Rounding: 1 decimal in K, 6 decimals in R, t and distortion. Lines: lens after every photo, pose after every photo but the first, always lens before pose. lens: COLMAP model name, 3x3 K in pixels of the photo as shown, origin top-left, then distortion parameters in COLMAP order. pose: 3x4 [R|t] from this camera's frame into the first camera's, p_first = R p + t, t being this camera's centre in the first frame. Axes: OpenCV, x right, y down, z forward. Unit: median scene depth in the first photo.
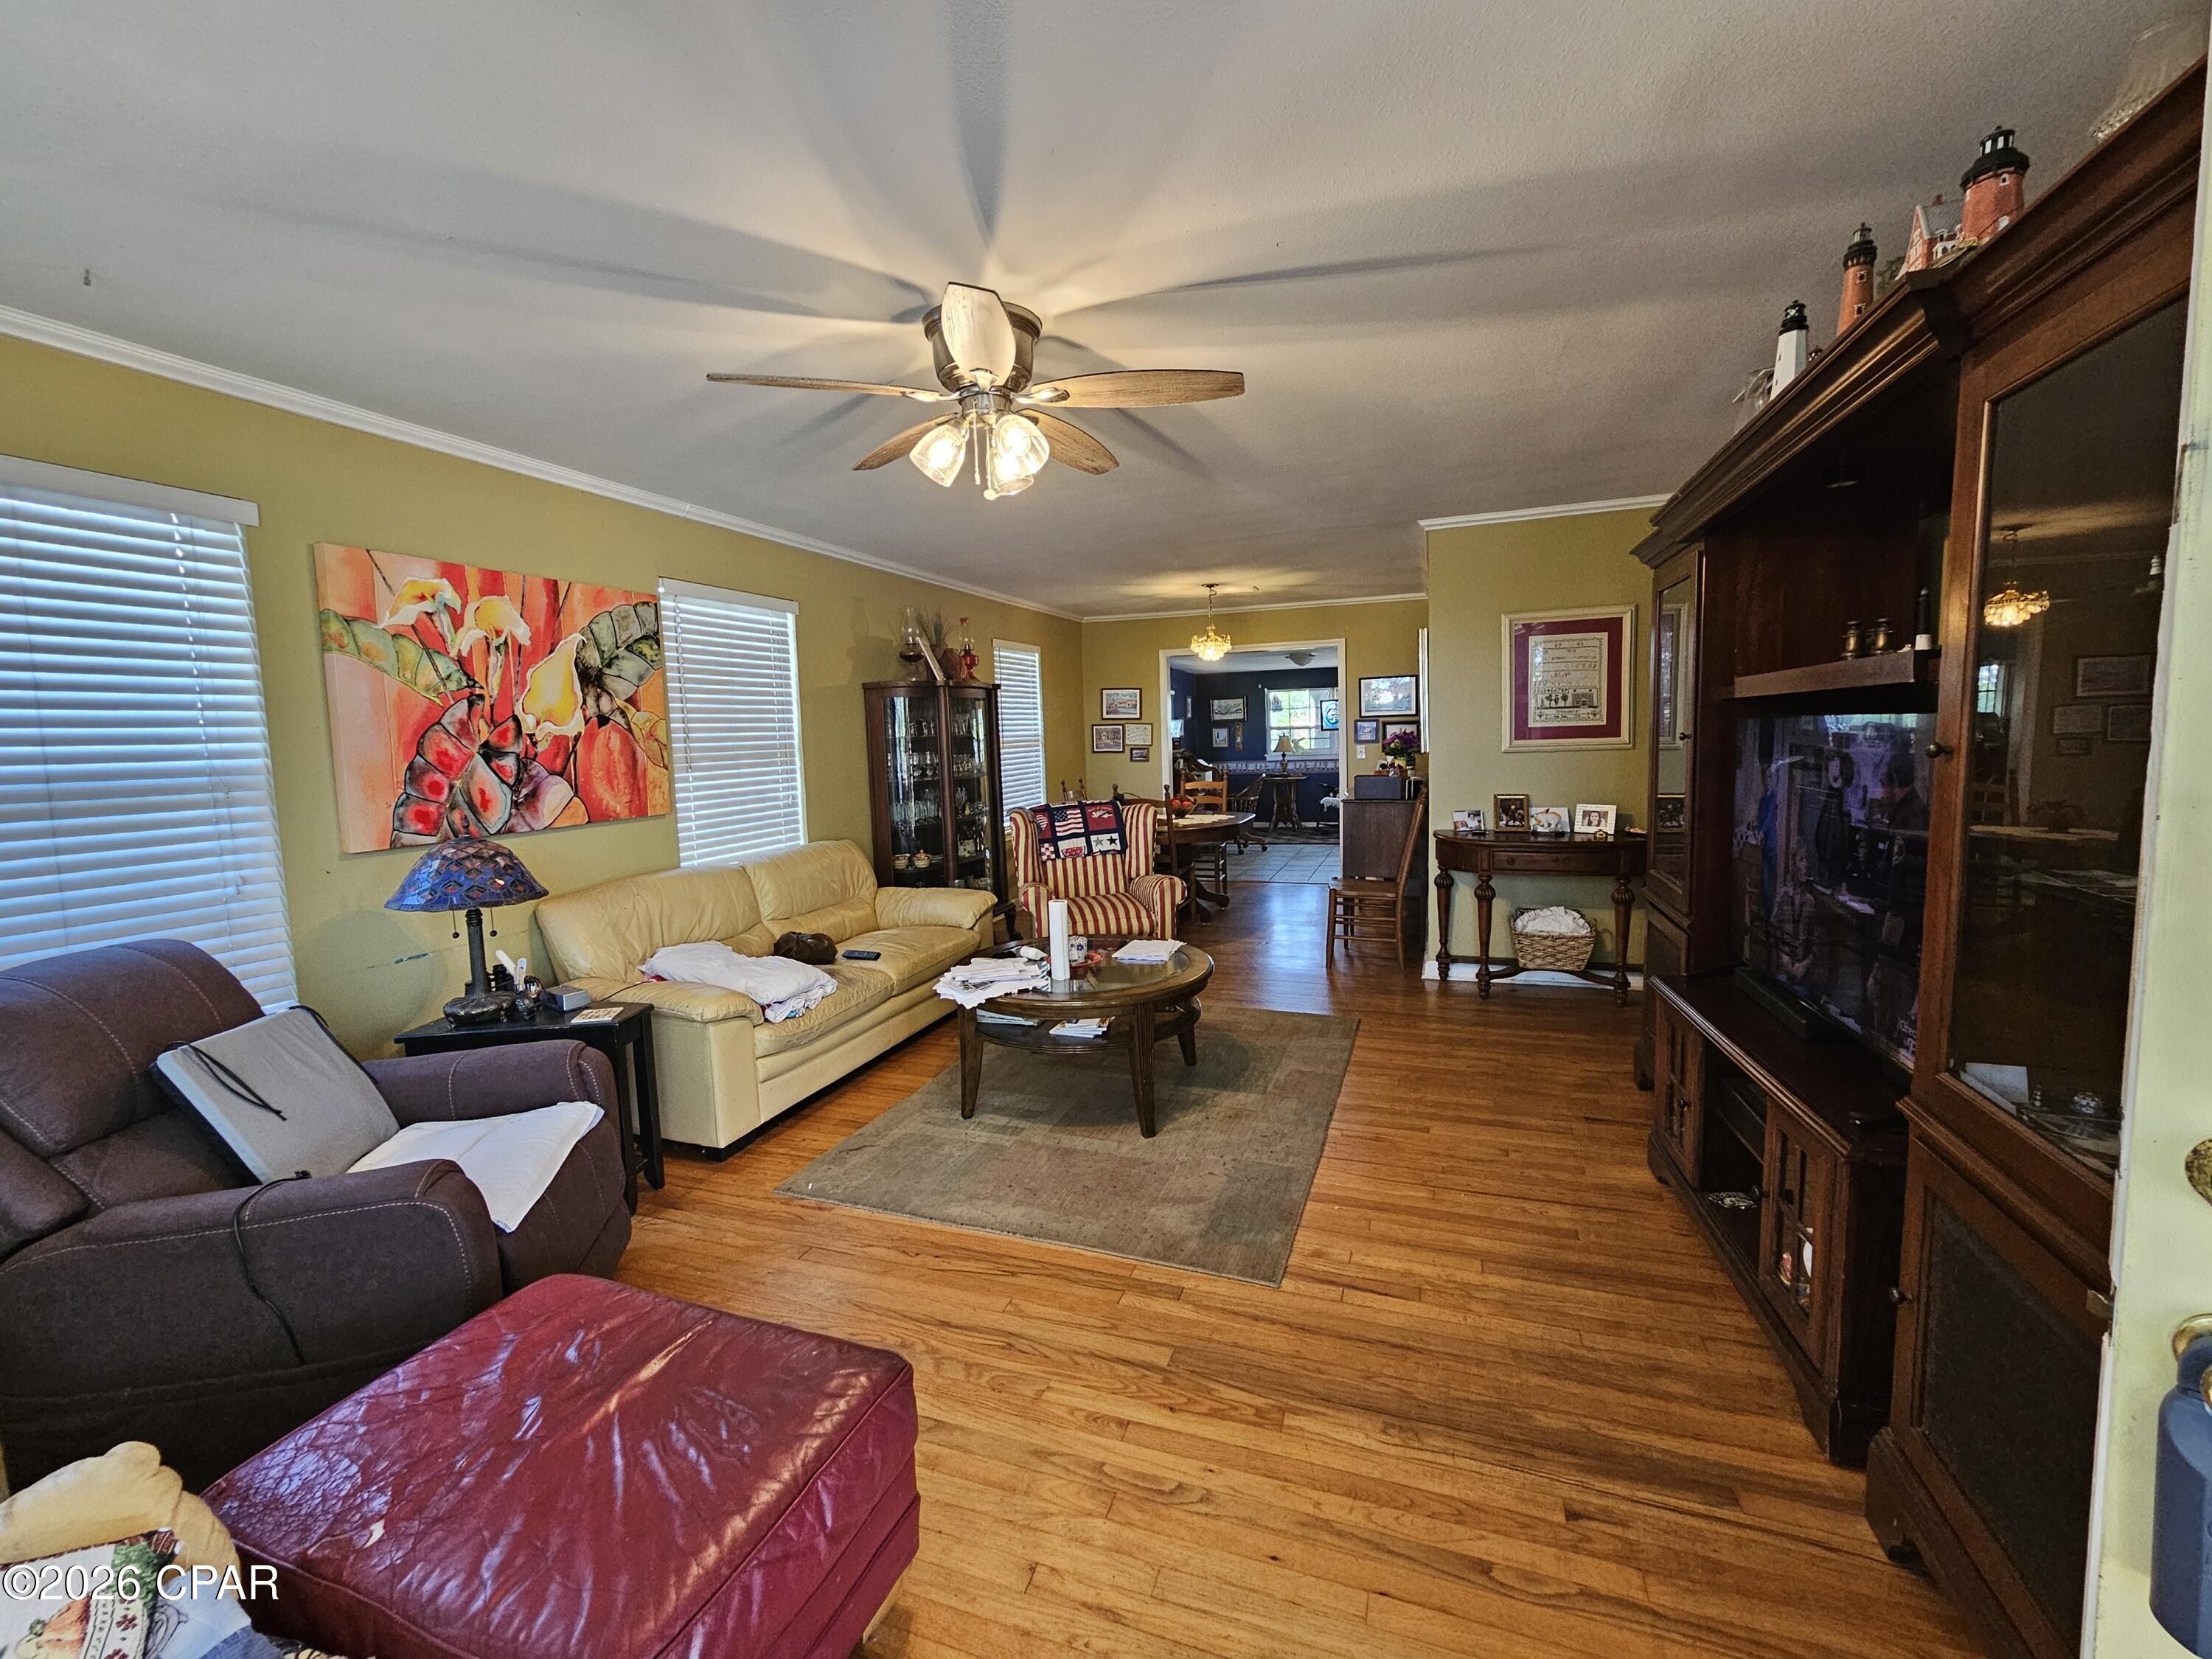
lens RADIAL K [[912.8, 0, 1109.6], [0, 912.8, 813.3], [0, 0, 1]] dist [0.000857, 0.002062]
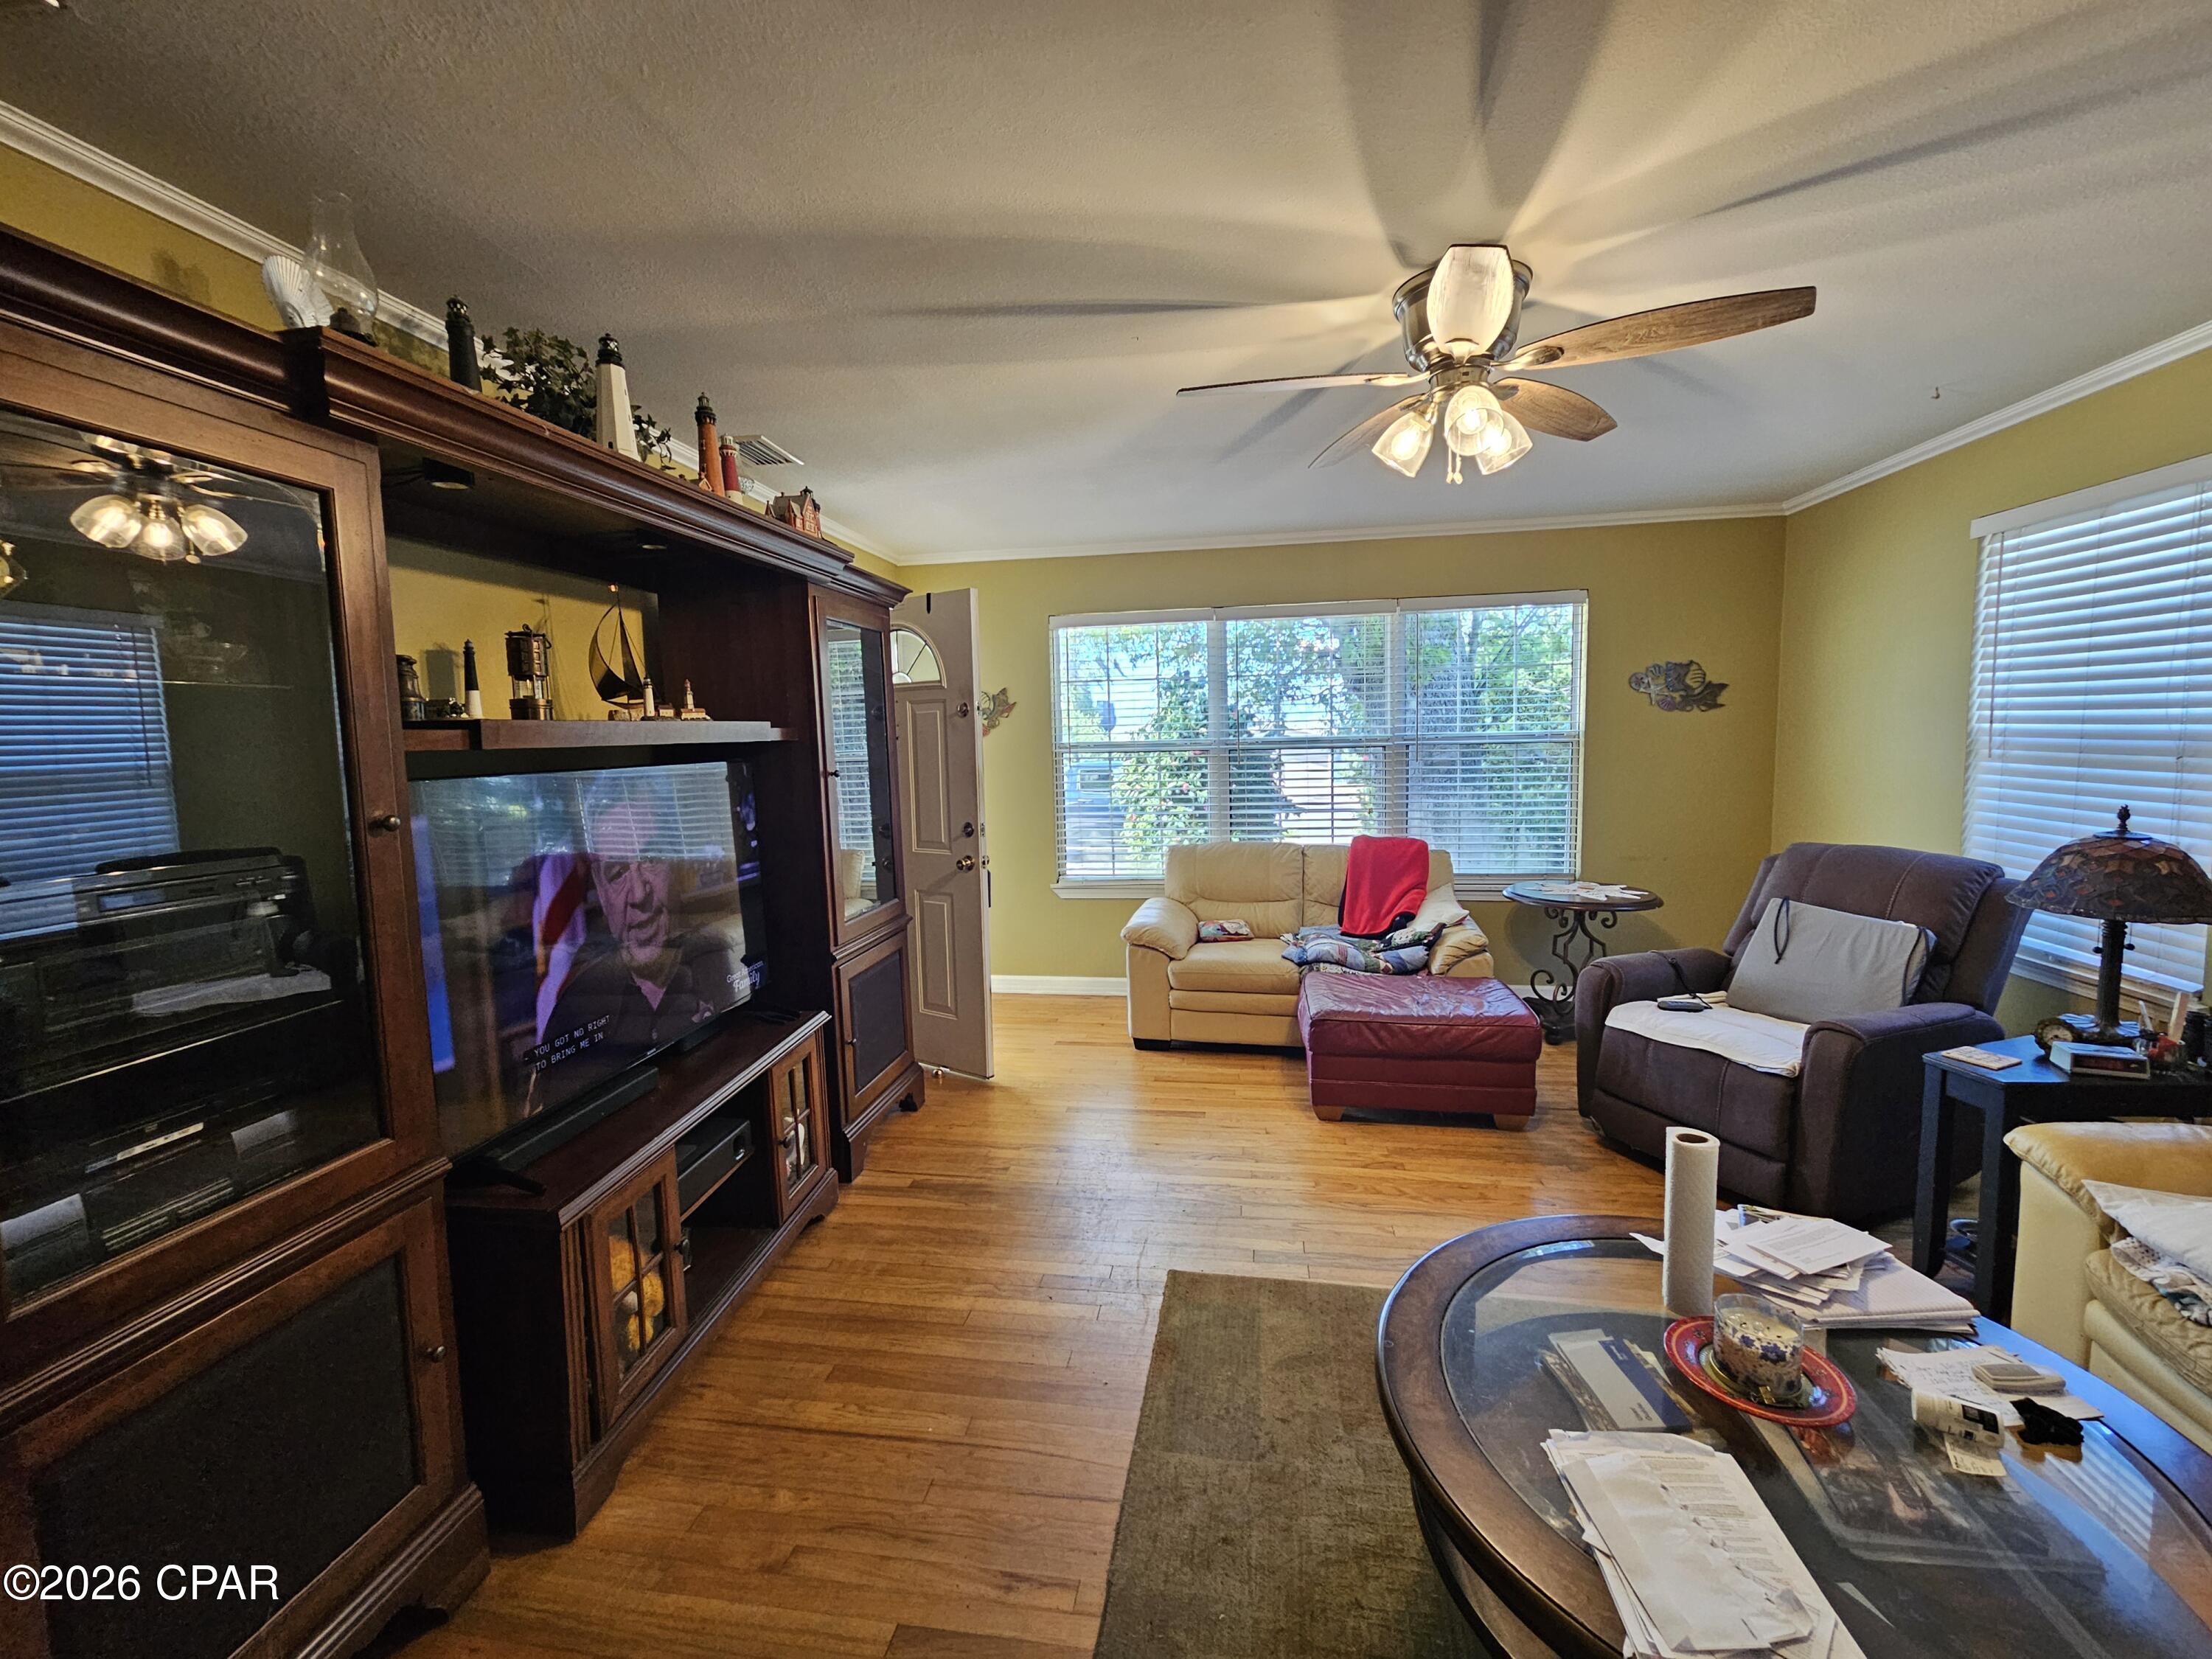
lens RADIAL K [[912.8, 0, 1115.2], [0, 912.8, 827.2], [0, 0, 1]] dist [0.000857, 0.002062]
pose [[-0.980336, 0.071212, -0.184037, 0.435268], [0.034998, 0.980574, 0.193002, -0.213344], [0.194206, 0.182766, -0.963785, 2.058882]]
